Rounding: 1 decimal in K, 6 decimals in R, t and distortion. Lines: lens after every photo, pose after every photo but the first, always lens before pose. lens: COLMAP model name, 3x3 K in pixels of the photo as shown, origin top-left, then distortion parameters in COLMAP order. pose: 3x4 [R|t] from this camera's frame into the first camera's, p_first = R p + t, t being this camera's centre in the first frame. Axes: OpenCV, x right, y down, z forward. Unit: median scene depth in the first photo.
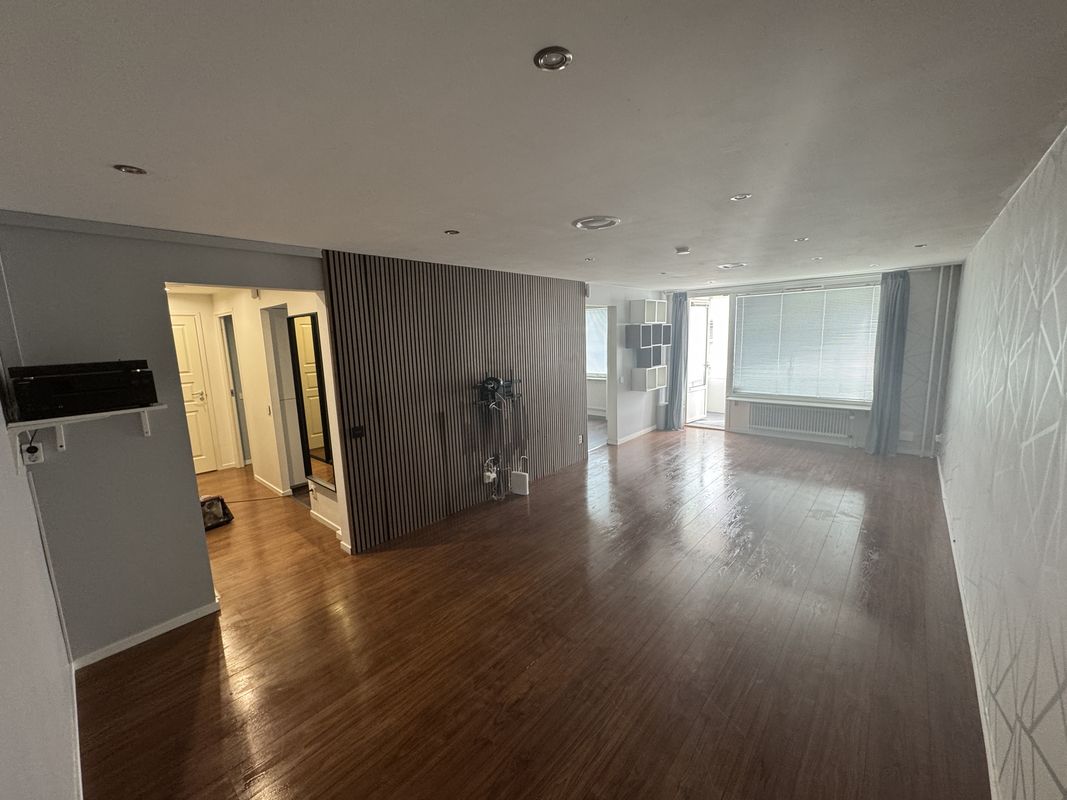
lens RADIAL K [[427.2, 0, 529.5], [0, 427.2, 397.8], [0, 0, 1]] dist [-0.001183, 0.000013]
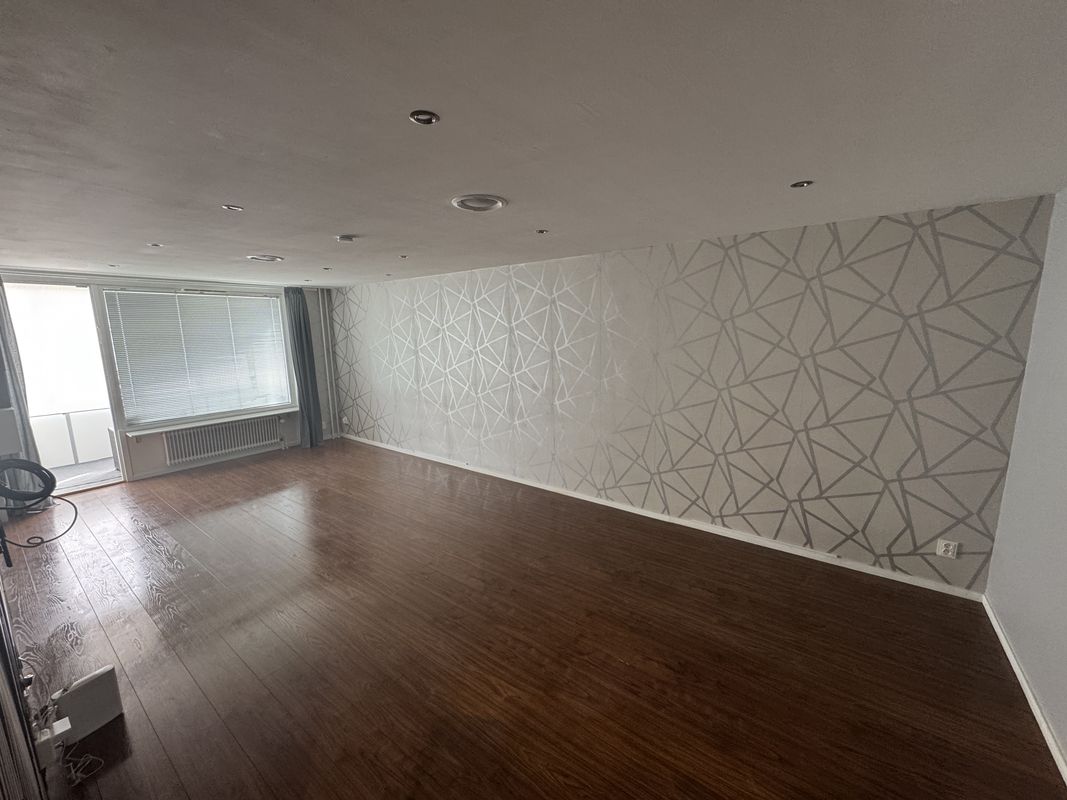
lens RADIAL K [[427.2, 0, 529.8], [0, 427.2, 399.6], [0, 0, 1]] dist [-0.001183, 0.000013]
pose [[-0.095410, -0.129422, 0.986989, -0.342168], [0.161866, 0.976298, 0.143668, -0.057938], [-0.982189, 0.173468, -0.072200, 0.459843]]
